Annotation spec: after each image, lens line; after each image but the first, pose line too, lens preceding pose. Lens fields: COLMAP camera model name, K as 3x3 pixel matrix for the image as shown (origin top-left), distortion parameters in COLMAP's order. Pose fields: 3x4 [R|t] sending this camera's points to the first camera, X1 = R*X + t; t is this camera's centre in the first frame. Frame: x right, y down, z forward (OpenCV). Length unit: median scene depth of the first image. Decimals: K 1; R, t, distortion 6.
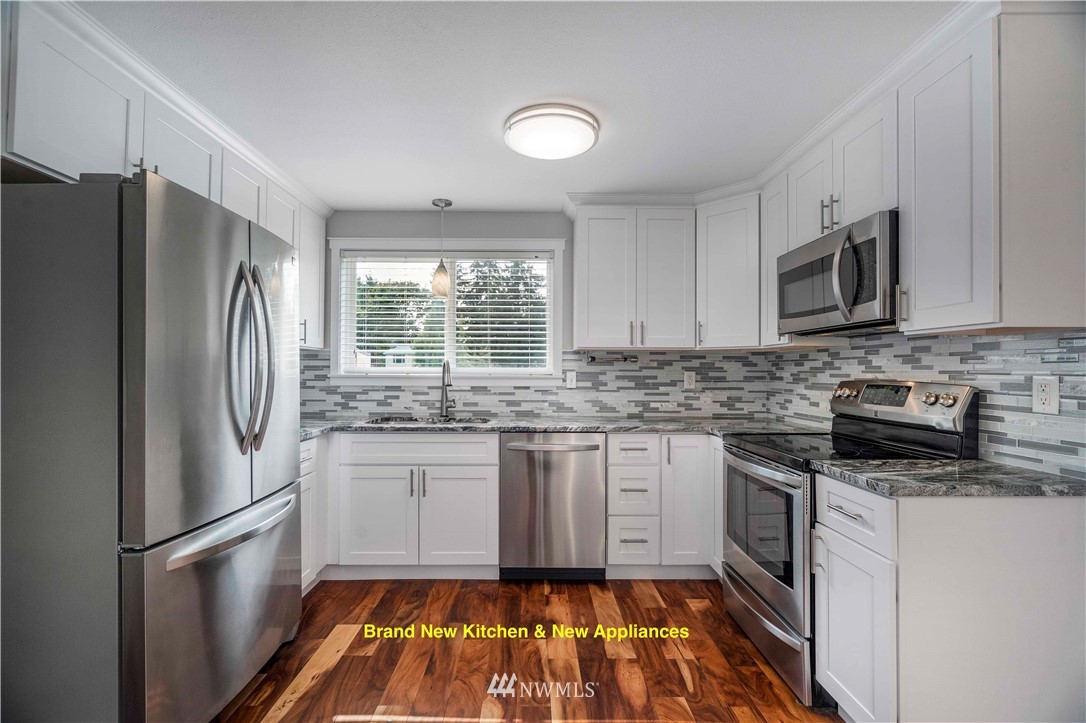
lens RADIAL K [[500.9, 0, 544.0], [0, 500.9, 363.4], [0, 0, 1]] dist [-0.007437, 0.000226]
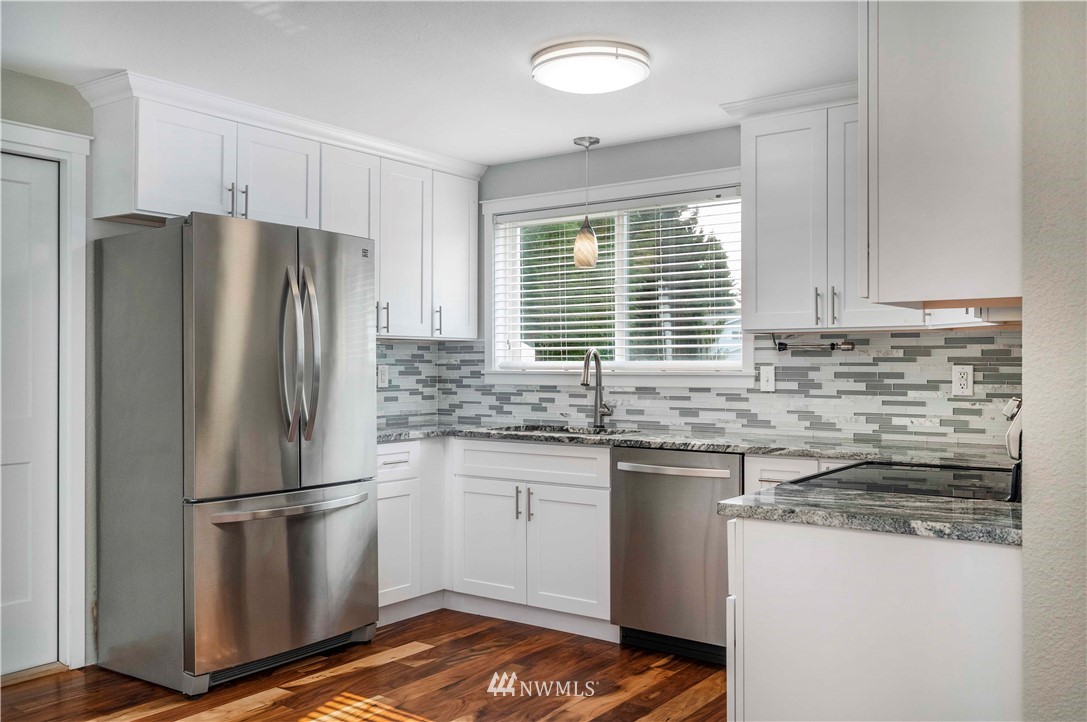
lens RADIAL K [[976.2, 0, 543.0], [0, 976.2, 361.5], [0, 0, 1]] dist [-0.005204, -0.009884]
pose [[0.789215, -0.006097, -0.614087, 0.618661], [0.011553, 0.999921, 0.004919, 0.000790], [0.614009, -0.010977, 0.789223, -0.189038]]
